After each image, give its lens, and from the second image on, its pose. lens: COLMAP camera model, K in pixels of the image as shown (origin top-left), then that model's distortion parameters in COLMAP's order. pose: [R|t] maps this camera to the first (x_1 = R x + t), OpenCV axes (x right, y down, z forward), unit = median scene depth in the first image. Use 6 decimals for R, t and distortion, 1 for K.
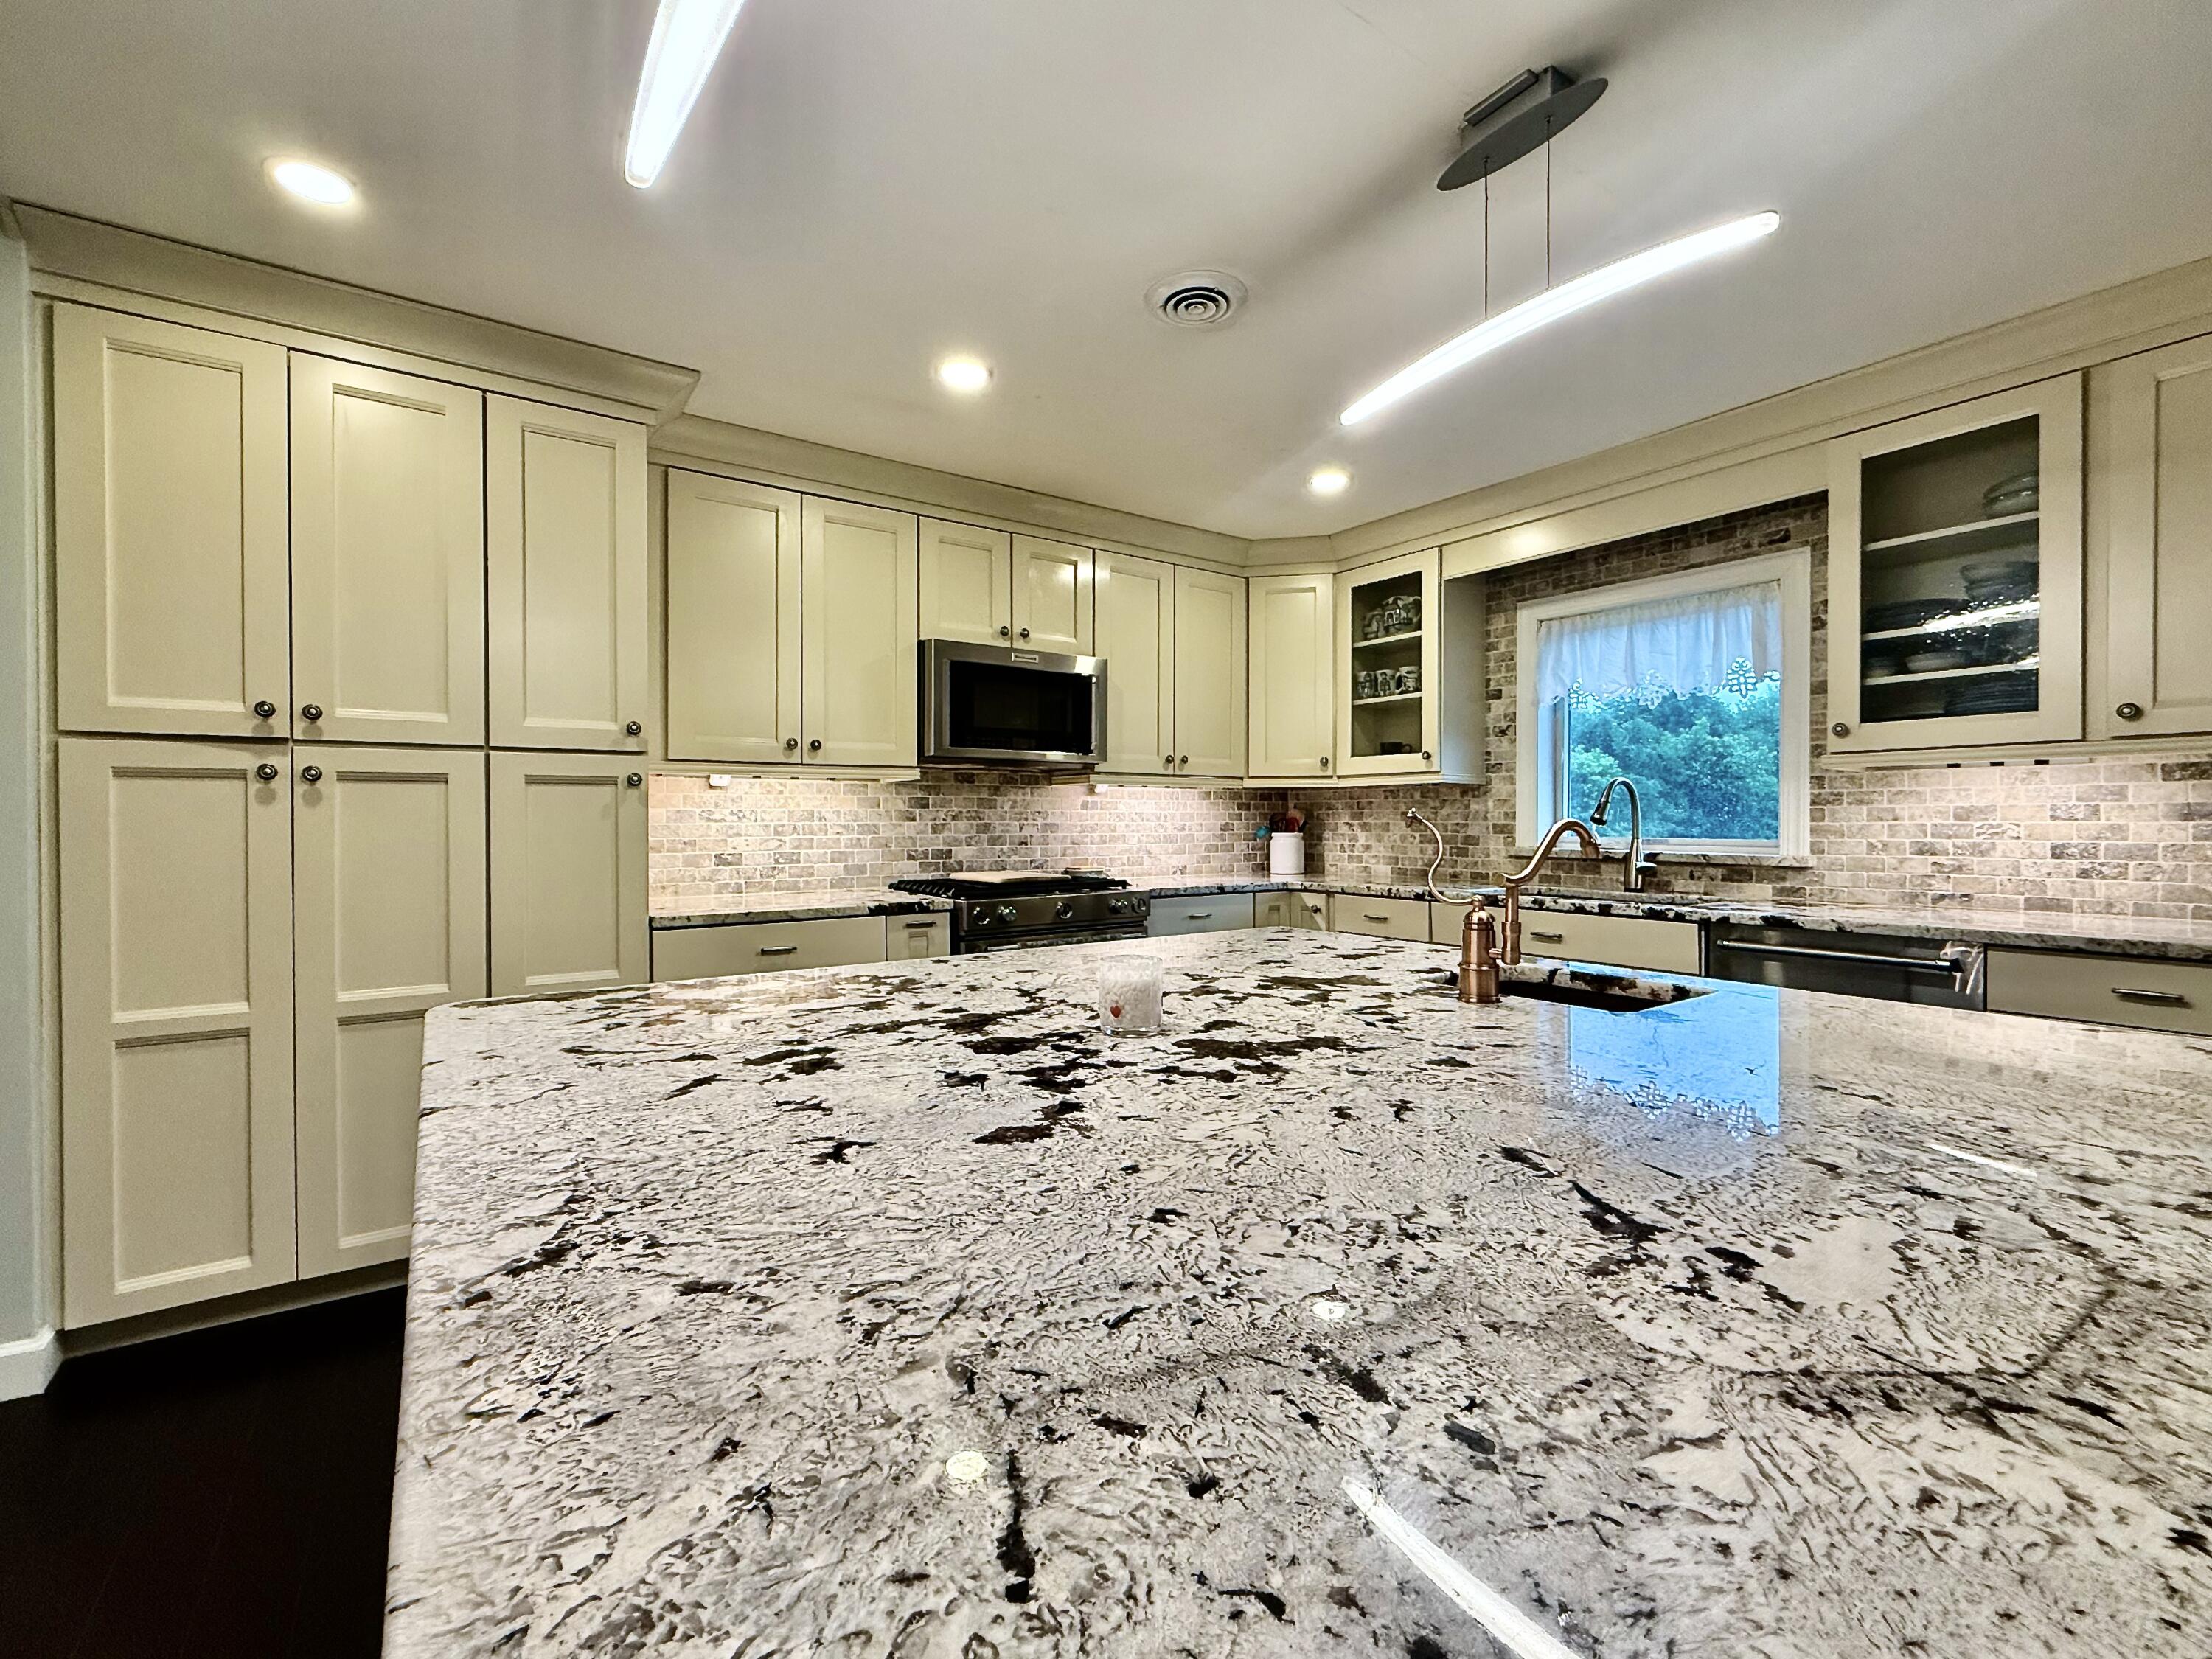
lens RADIAL K [[960.1, 0, 1101.5], [0, 960.1, 828.1], [0, 0, 1]] dist [-0.001987, -0.000237]
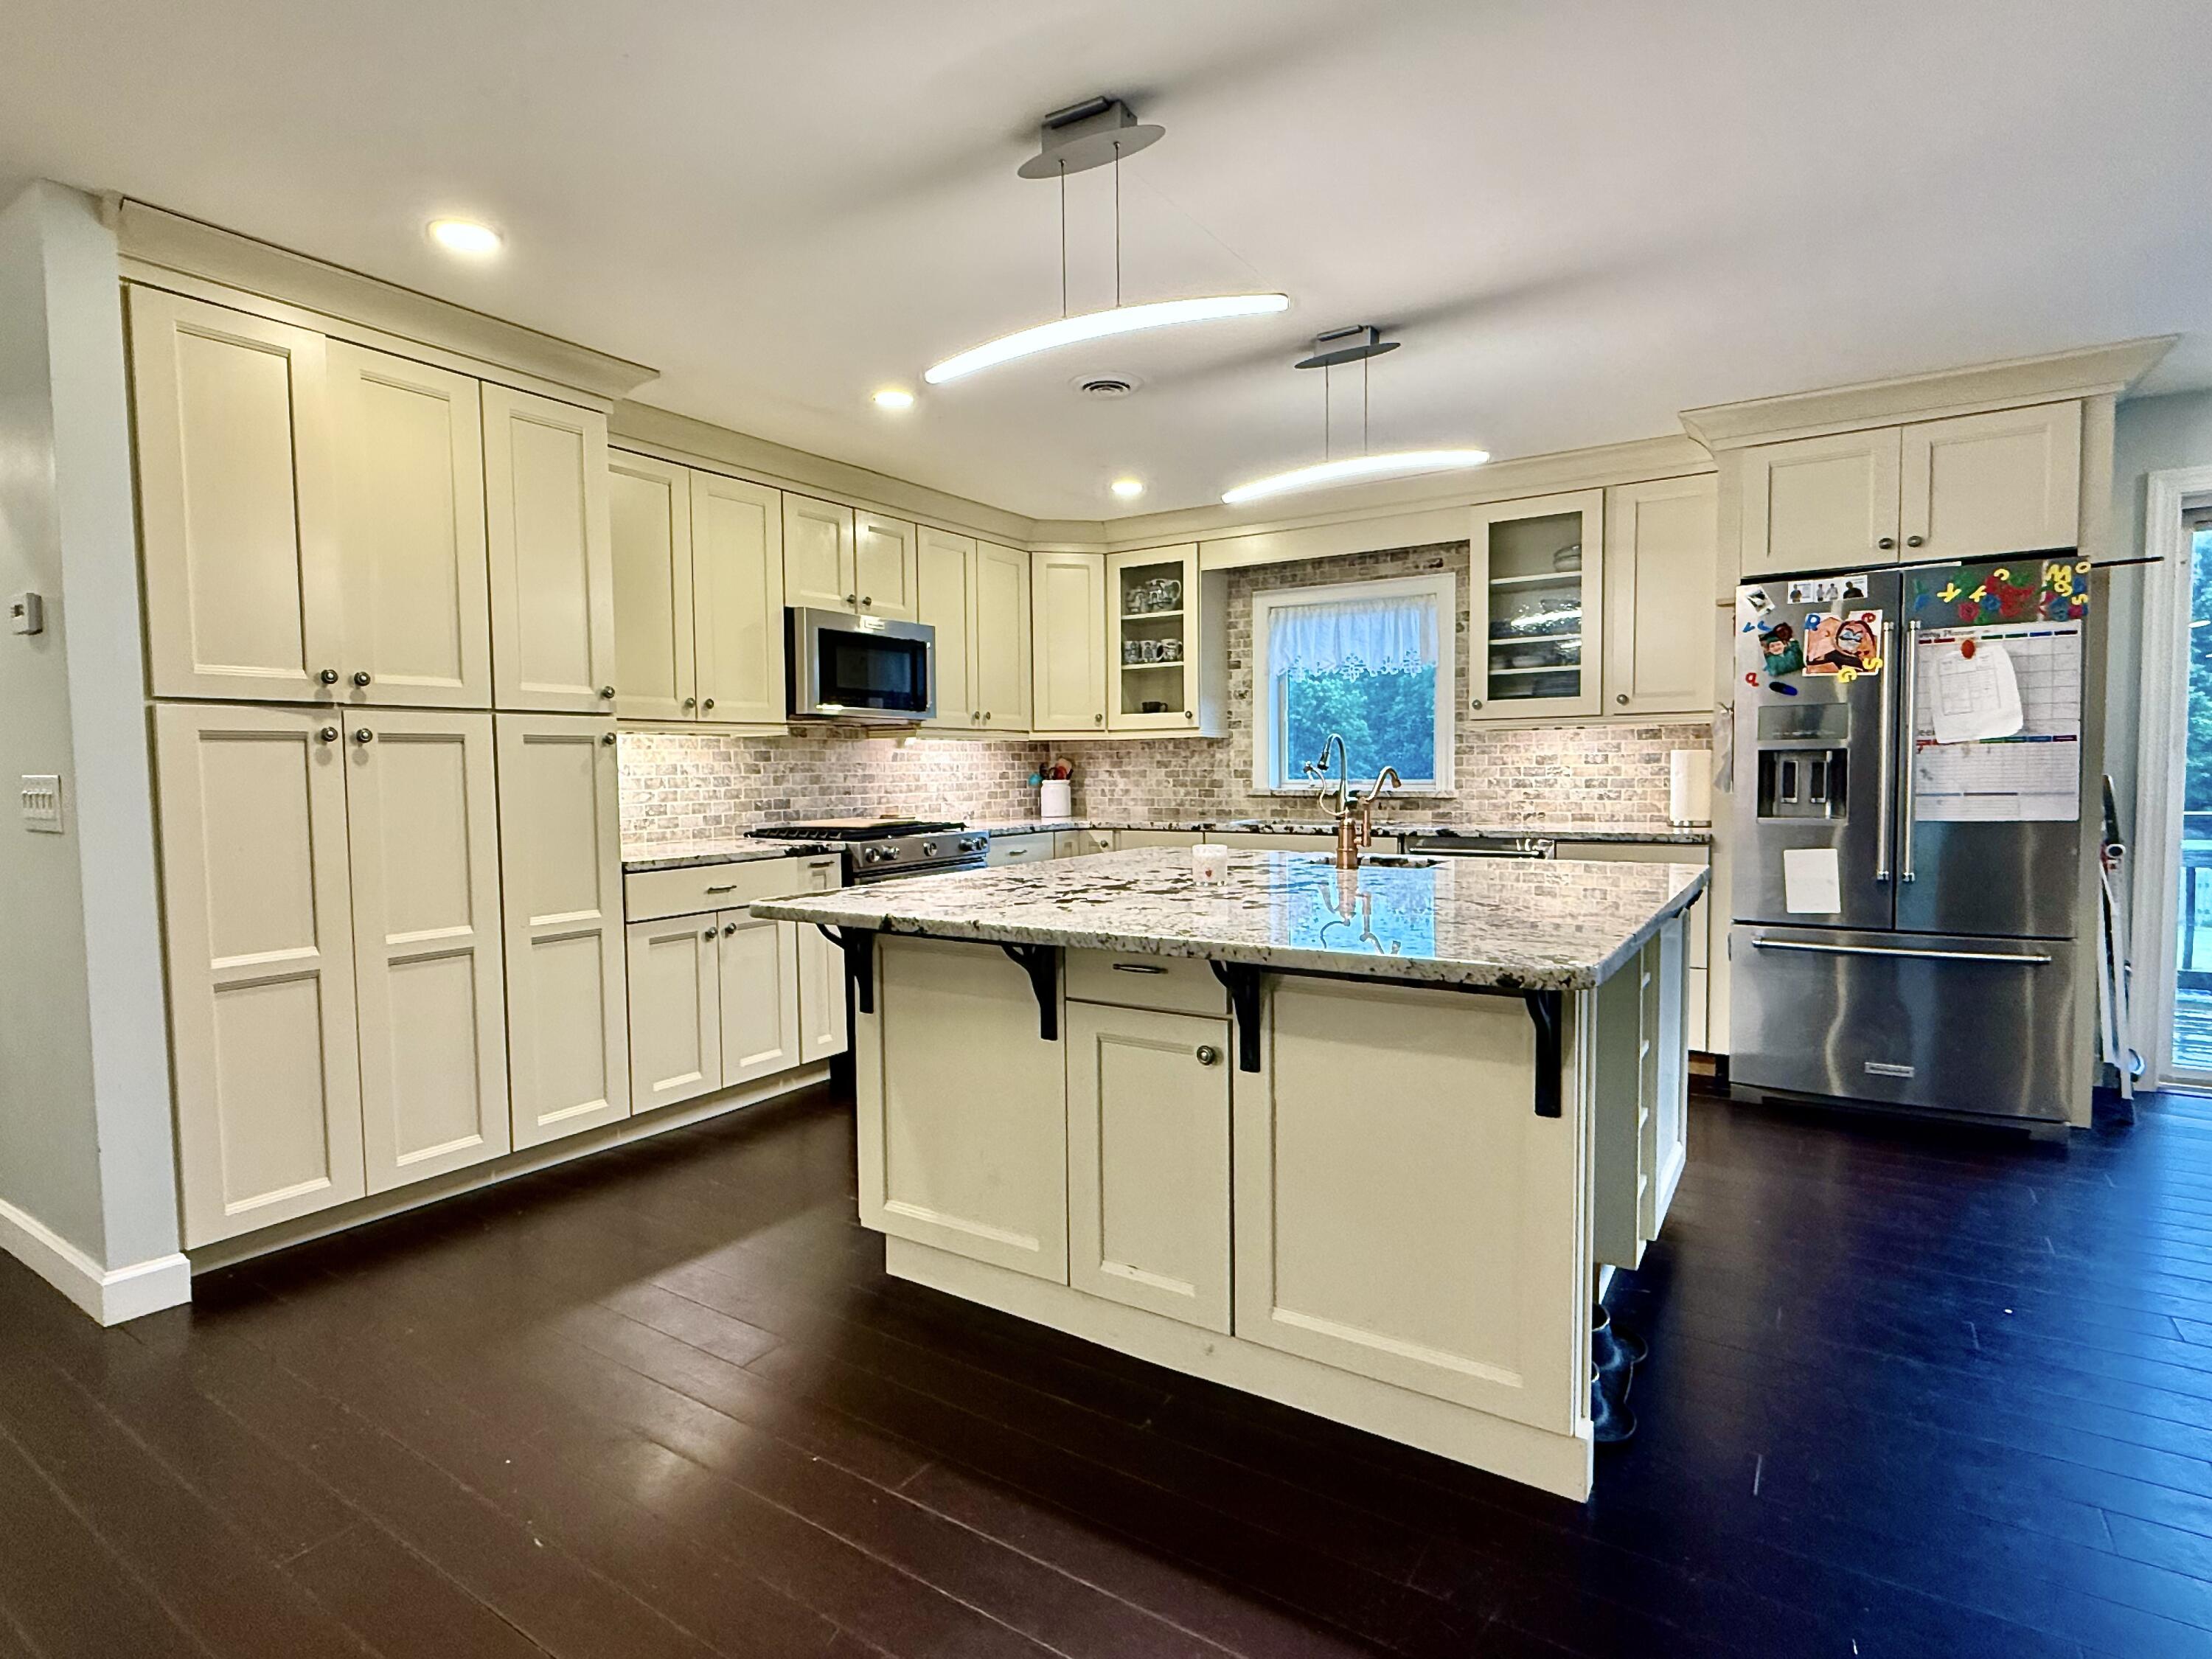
lens RADIAL K [[1125.1, 0, 1102.1], [0, 1125.1, 831.3], [0, 0, 1]] dist [-0.005514, 0.002495]
pose [[0.926305, -0.031359, 0.375468, -0.380847], [0.013486, 0.998651, 0.050136, -0.000852], [-0.376534, -0.041377, 0.925478, -0.359015]]
